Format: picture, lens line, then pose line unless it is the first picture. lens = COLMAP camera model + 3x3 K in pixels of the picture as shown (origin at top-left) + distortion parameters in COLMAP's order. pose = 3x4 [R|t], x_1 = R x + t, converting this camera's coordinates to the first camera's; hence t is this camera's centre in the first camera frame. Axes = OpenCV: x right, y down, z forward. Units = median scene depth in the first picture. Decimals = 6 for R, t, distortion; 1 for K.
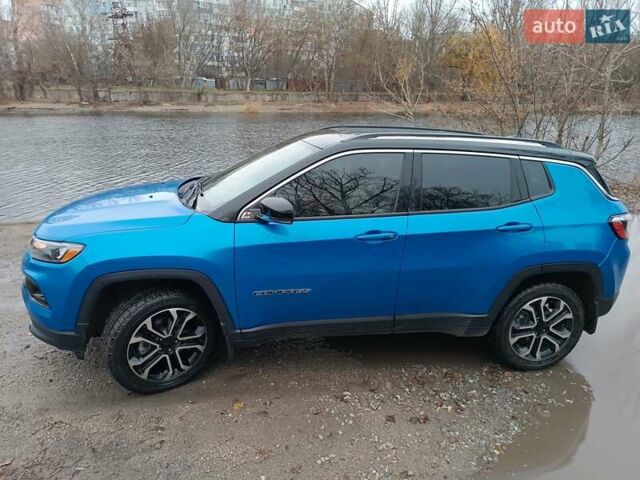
lens RADIAL K [[456.7, 0, 317.2], [0, 456.7, 245.9], [0, 0, 1]] dist [0.032384, -0.024456]
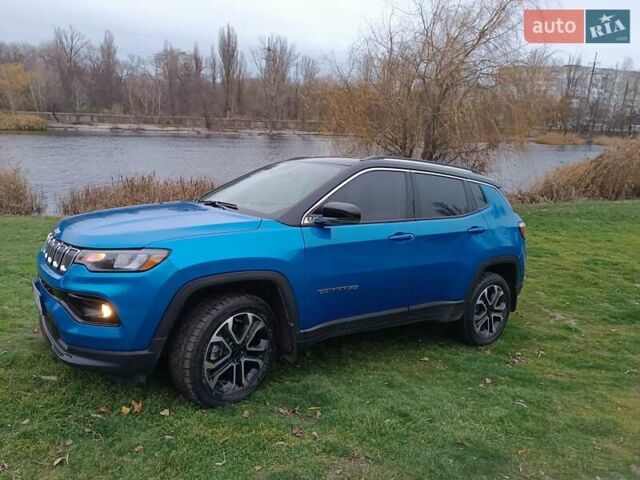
lens RADIAL K [[456.7, 0, 317.2], [0, 456.7, 245.9], [0, 0, 1]] dist [0.032384, -0.024456]
pose [[0.899889, -0.037656, 0.434490, -0.588852], [0.093228, 0.989846, -0.107302, 0.109416], [-0.426038, 0.137067, 0.894262, 0.025247]]
